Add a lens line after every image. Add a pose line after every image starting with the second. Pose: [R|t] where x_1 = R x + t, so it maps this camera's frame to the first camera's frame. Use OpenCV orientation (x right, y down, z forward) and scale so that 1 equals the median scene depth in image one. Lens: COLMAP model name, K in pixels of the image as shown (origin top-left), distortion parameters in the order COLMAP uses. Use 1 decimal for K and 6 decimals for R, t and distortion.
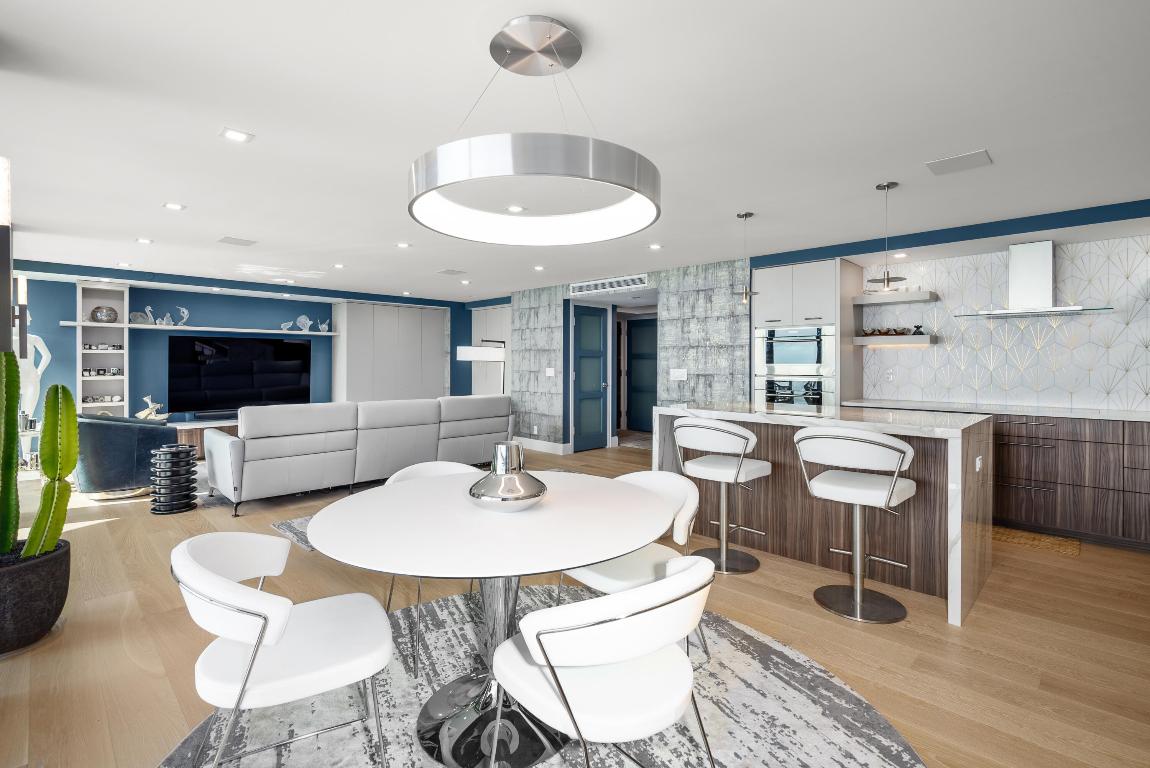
lens RADIAL K [[533.7, 0, 569.4], [0, 533.7, 366.2], [0, 0, 1]] dist [-0.000645, -0.000133]
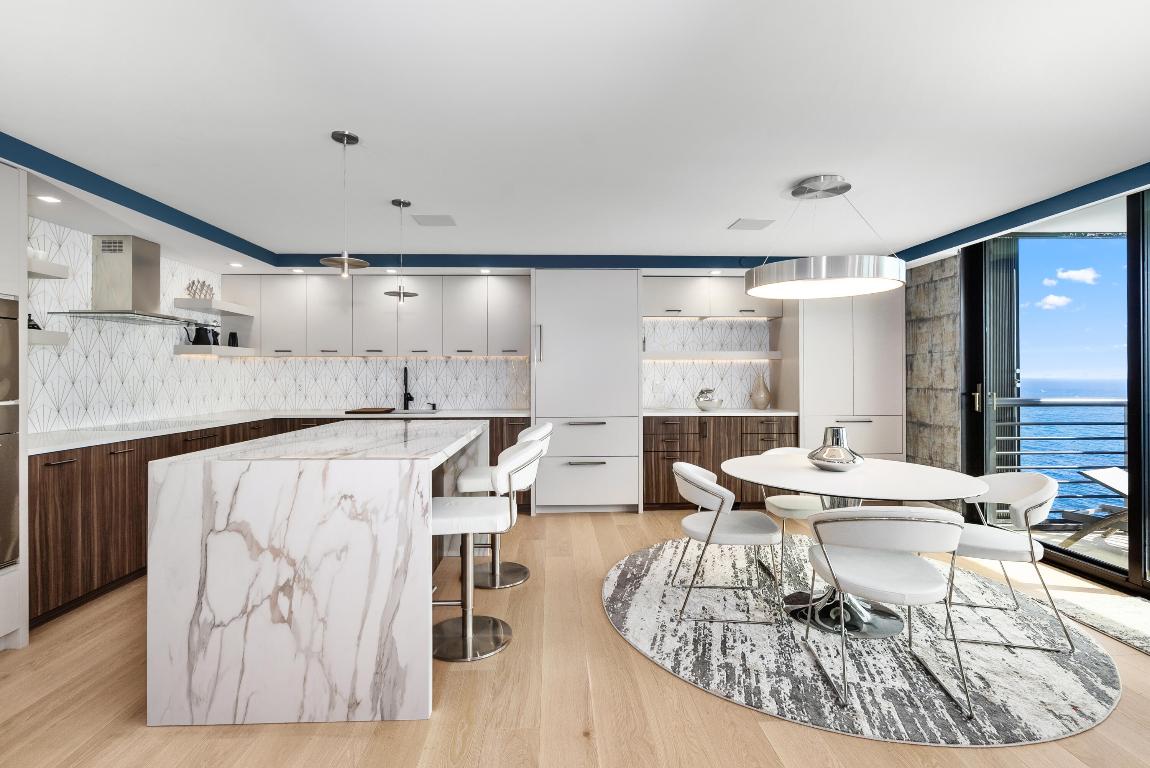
lens RADIAL K [[536.9, 0, 569.9], [0, 536.9, 375.3], [0, 0, 1]] dist [-0.000558, -0.000024]
pose [[-0.735070, 0.000899, 0.677990, -0.456540], [0.002001, 0.999998, 0.000844, -0.006833], [-0.677988, 0.001977, -0.735070, 2.015956]]
